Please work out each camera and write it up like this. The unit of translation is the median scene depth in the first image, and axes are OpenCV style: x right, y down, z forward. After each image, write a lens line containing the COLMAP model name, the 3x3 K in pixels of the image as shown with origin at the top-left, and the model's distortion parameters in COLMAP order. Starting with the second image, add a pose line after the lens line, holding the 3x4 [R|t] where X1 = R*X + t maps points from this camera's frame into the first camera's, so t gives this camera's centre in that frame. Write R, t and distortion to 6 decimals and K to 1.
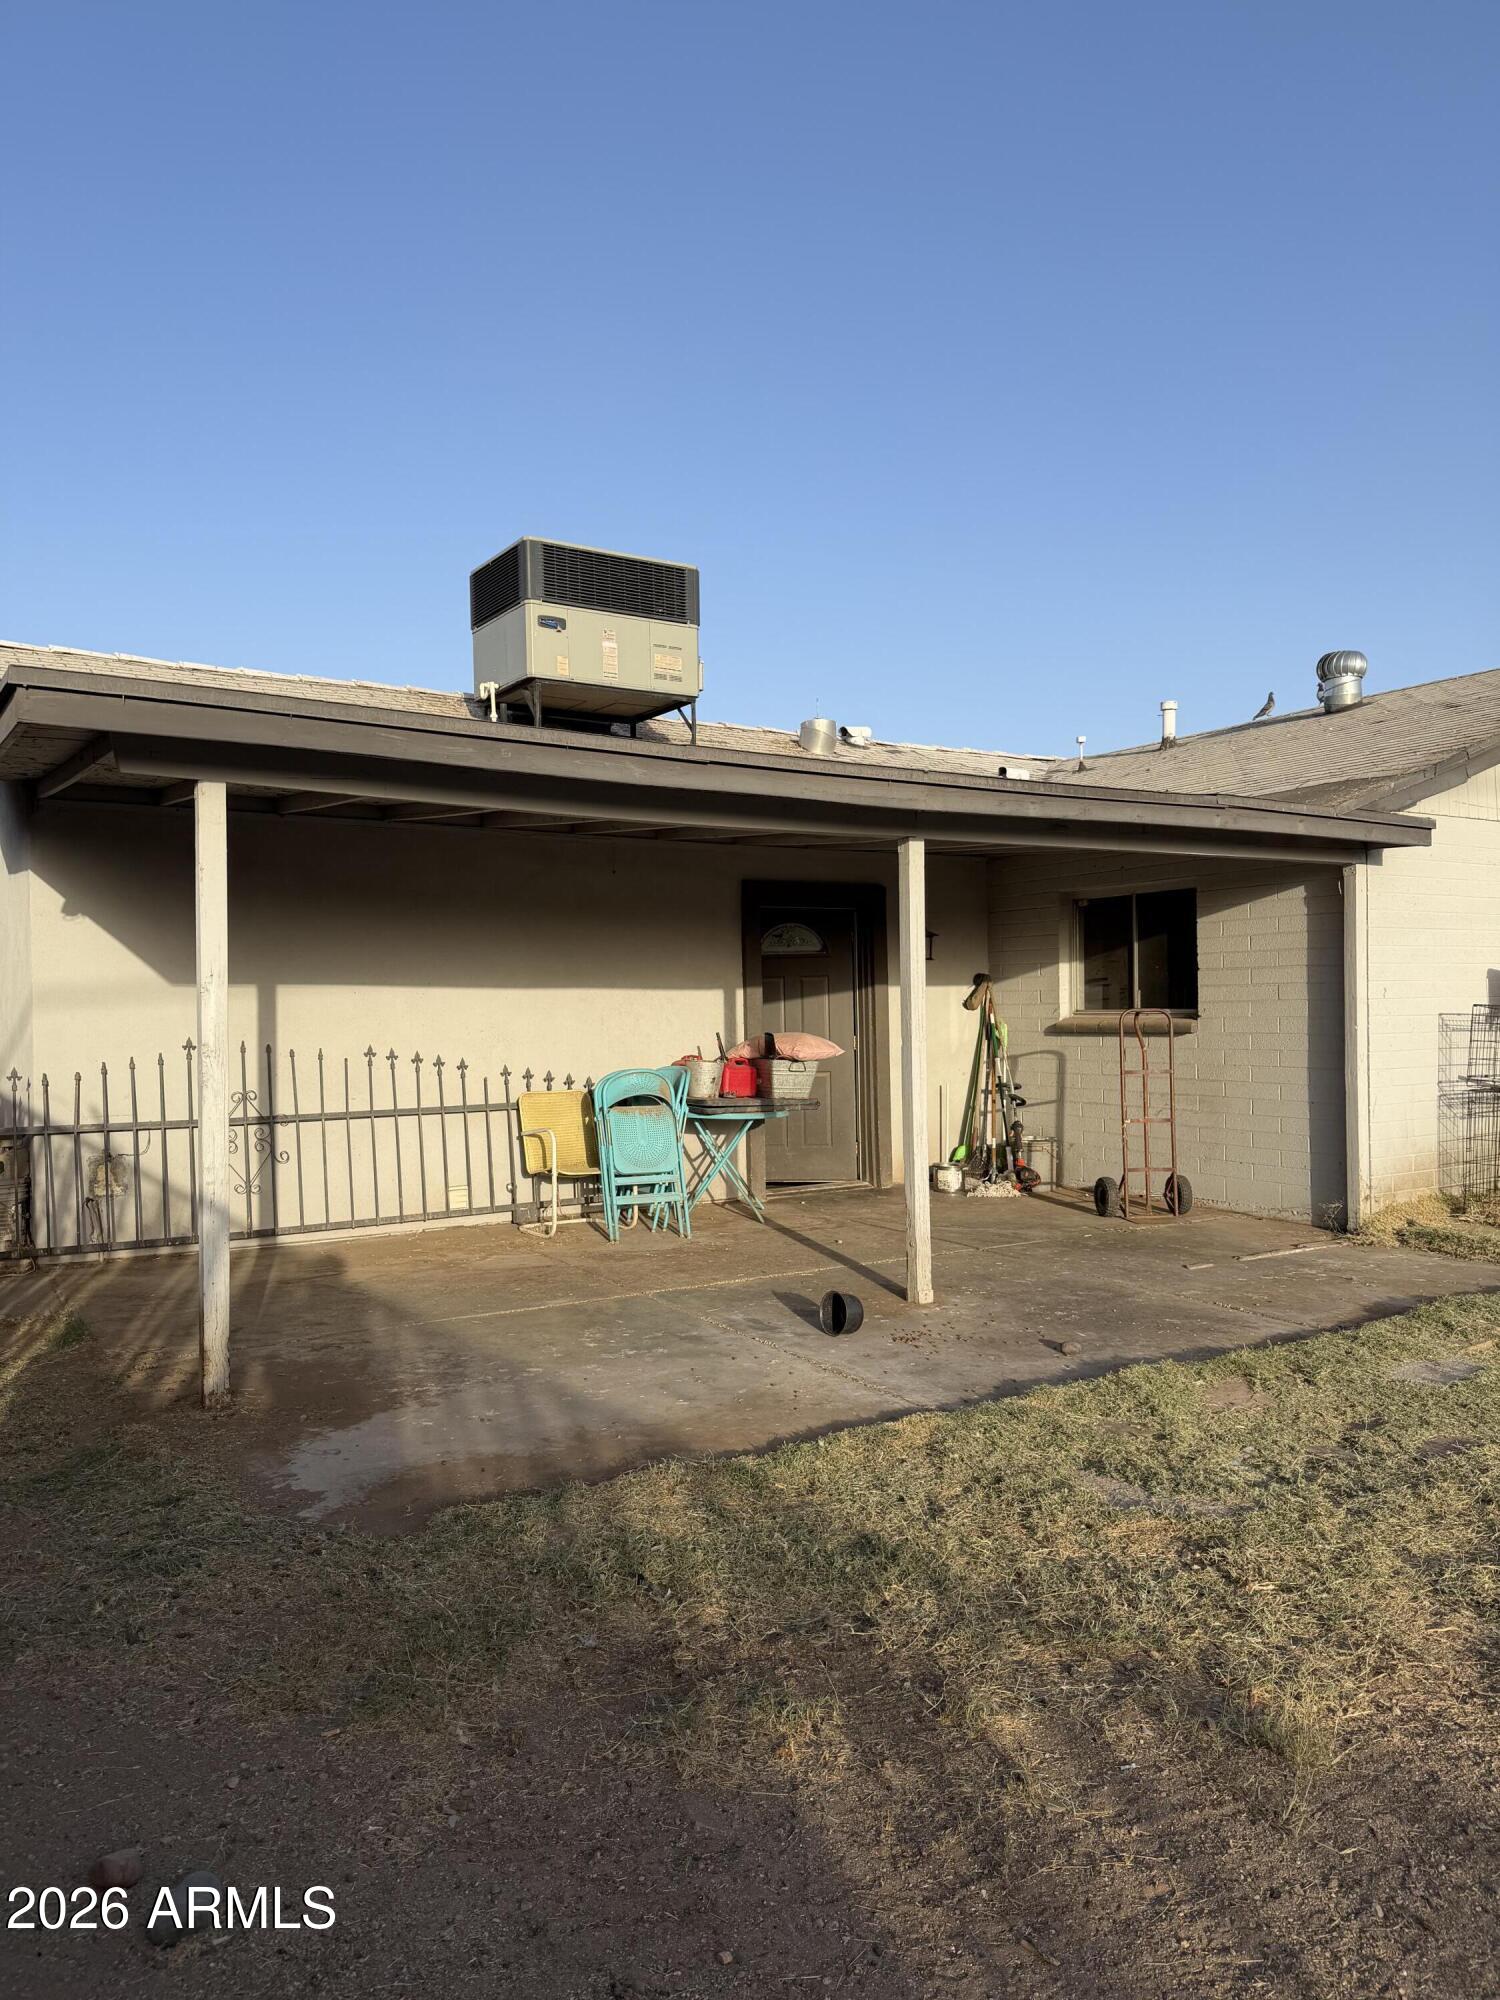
lens RADIAL K [[1381.7, 0, 750.2], [0, 1381.7, 1023.7], [0, 0, 1]] dist [0.044683, -0.058417]
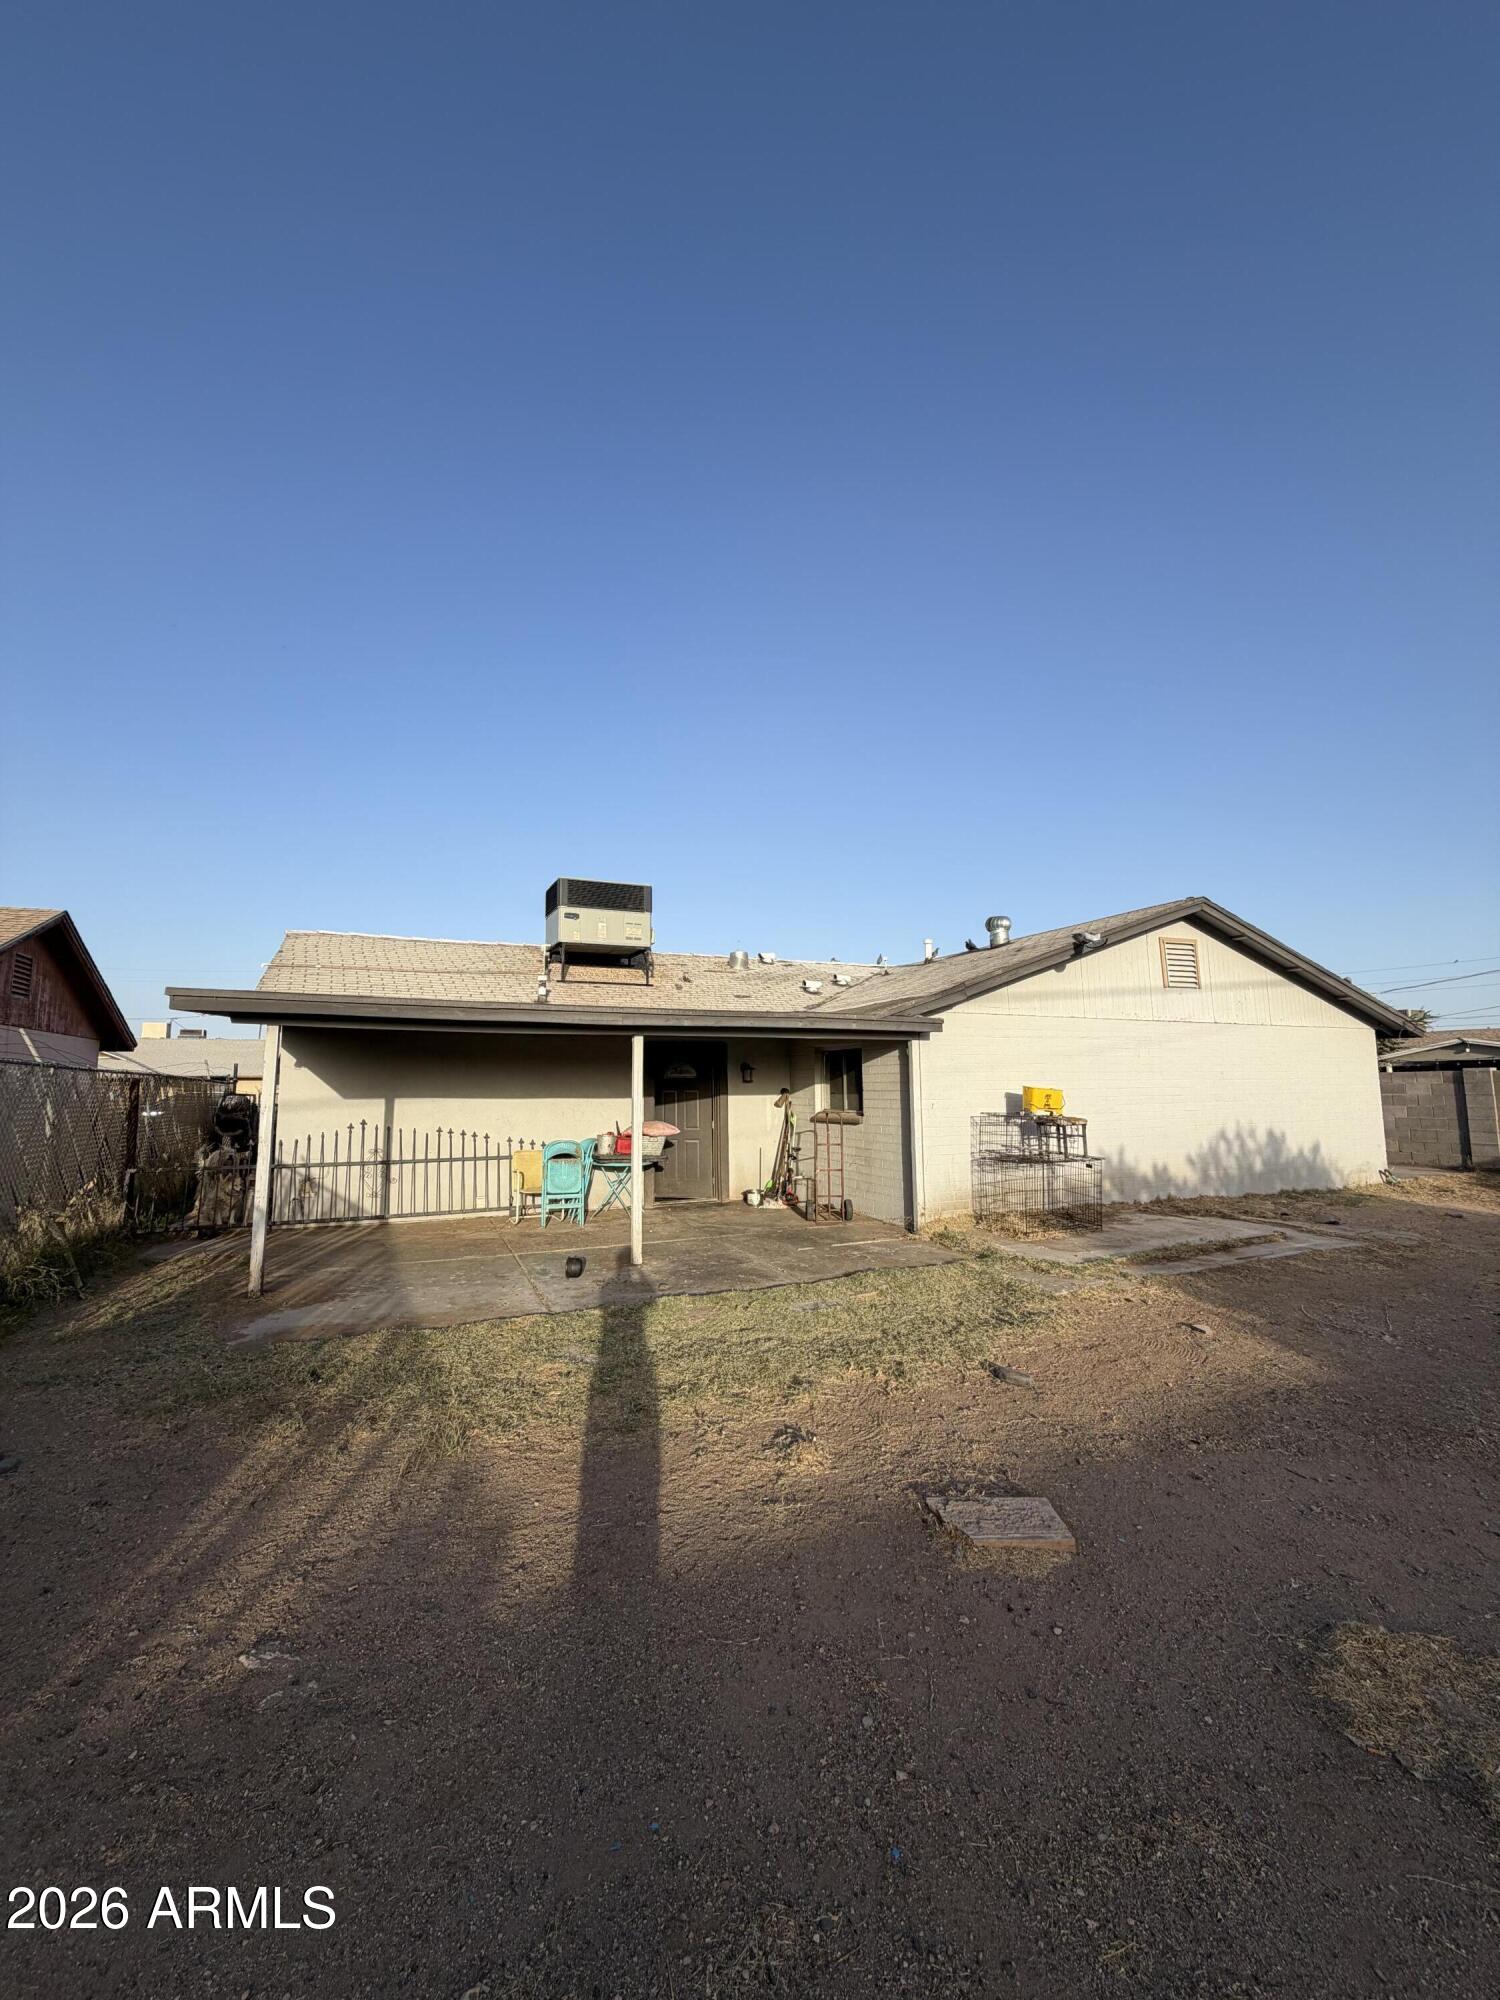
lens RADIAL K [[795.9, 0, 758.5], [0, 795.9, 1000.8], [0, 0, 1]] dist [0.001205, 0.000217]
pose [[0.990796, -0.007369, -0.135164, 0.353348], [-0.008275, 0.993353, -0.114811, -0.037807], [0.135112, 0.114873, 0.984149, -0.132696]]
